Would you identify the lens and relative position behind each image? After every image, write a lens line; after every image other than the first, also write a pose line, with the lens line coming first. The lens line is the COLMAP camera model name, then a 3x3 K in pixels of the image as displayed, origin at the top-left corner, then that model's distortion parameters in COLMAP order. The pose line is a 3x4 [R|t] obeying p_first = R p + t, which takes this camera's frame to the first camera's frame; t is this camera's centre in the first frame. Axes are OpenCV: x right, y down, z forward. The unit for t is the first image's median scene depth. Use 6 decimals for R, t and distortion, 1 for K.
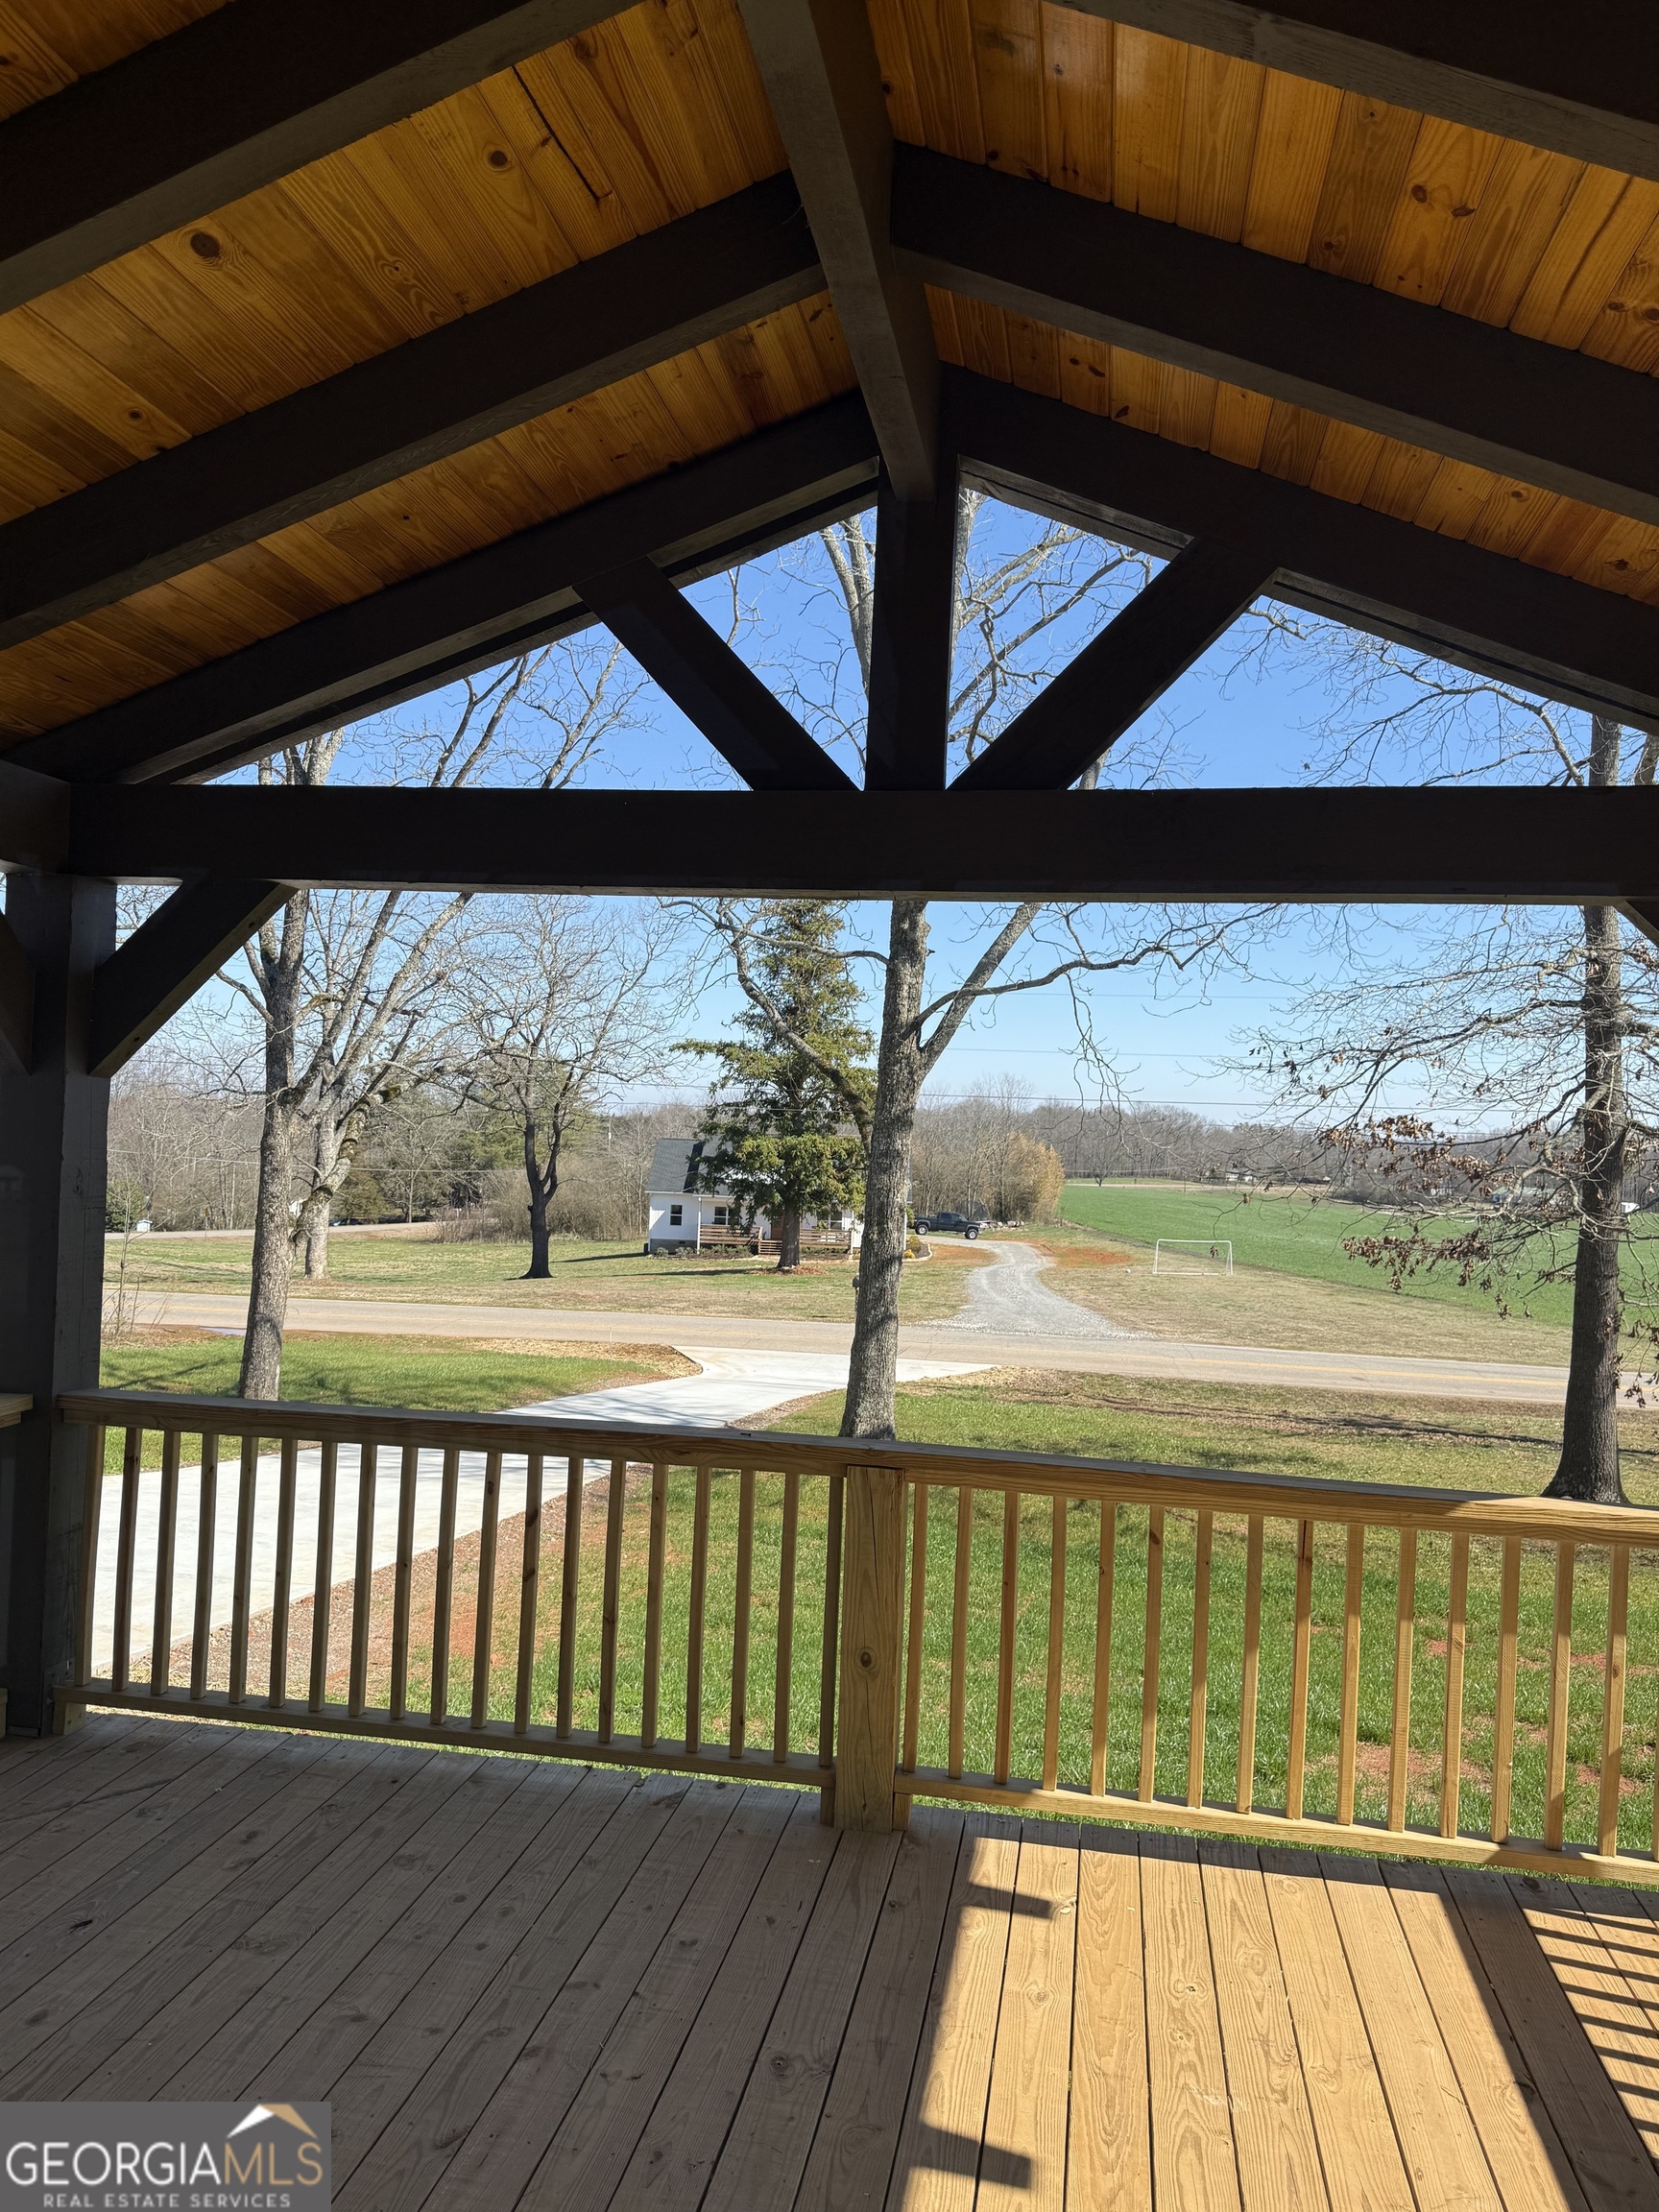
lens RADIAL K [[1581.1, 0, 793.3], [0, 1581.1, 1104.4], [0, 0, 1]] dist [0.005228, 0.000650]
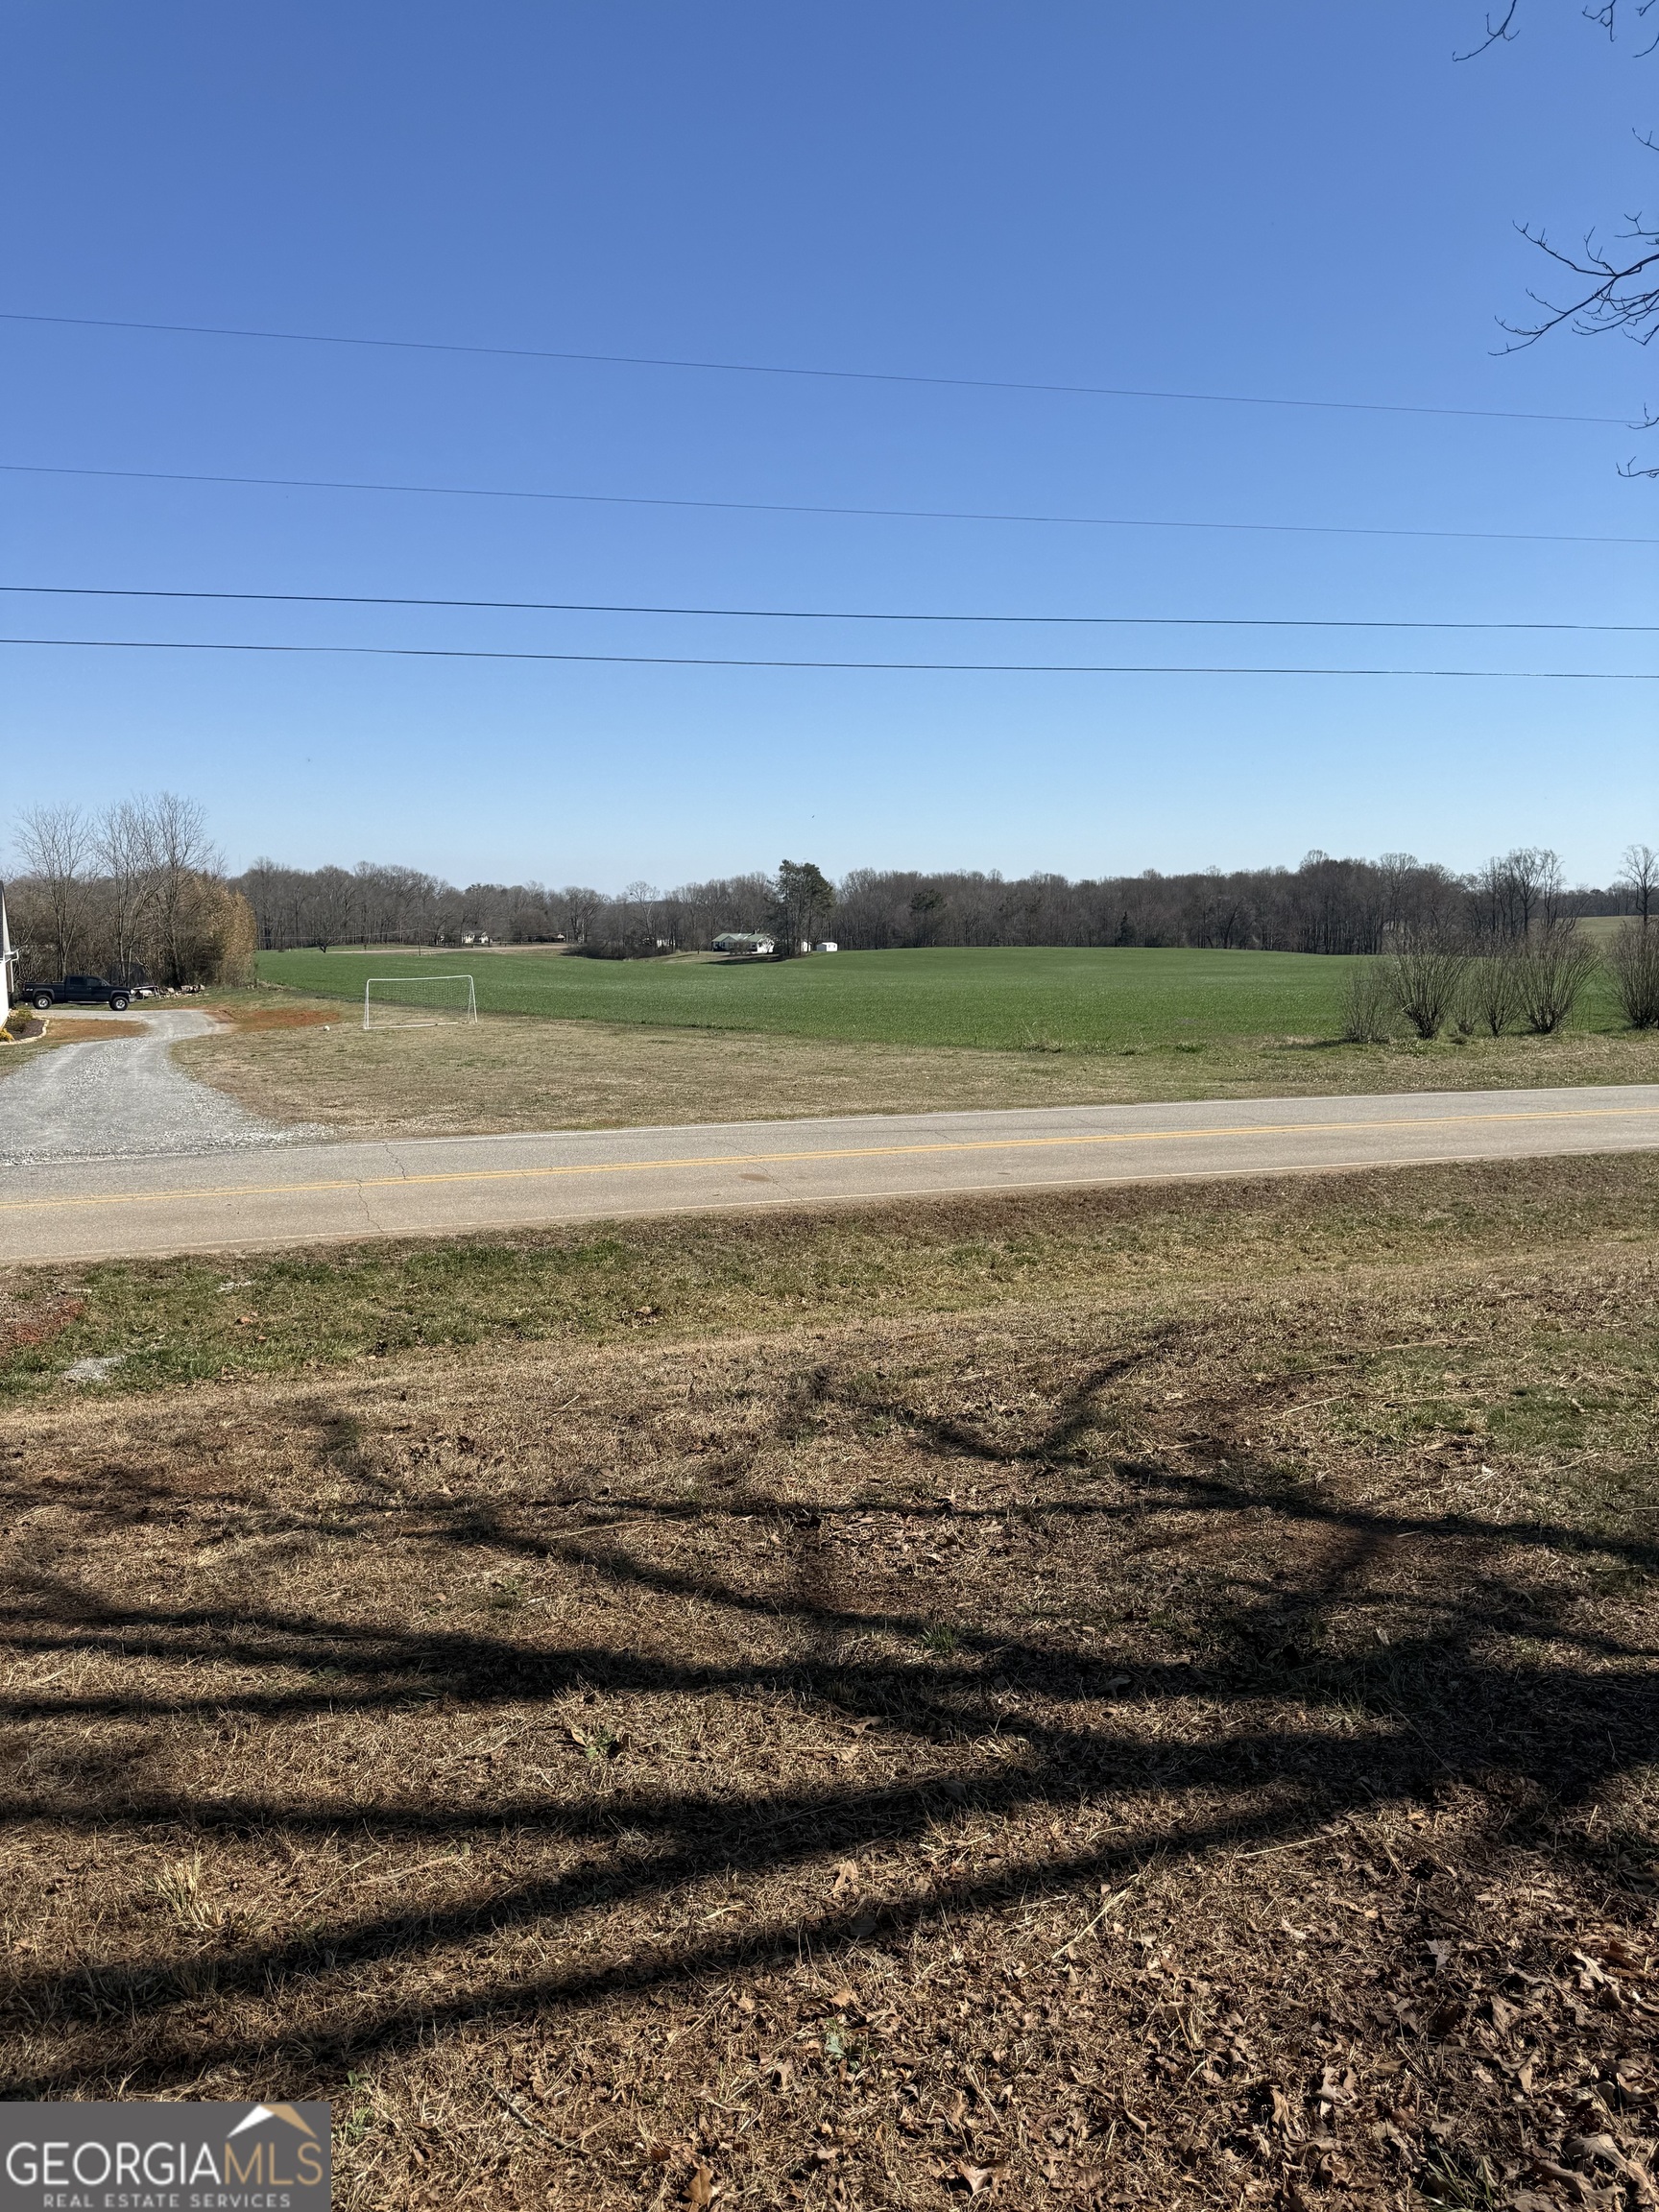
lens RADIAL K [[1581.1, 0, 793.3], [0, 1581.1, 1104.4], [0, 0, 1]] dist [0.005228, 0.000650]
pose [[0.888886, -0.104300, 0.446098, 0.063307], [0.039593, 0.987586, 0.152009, 0.031959], [-0.456415, -0.117457, 0.881981, 0.231531]]
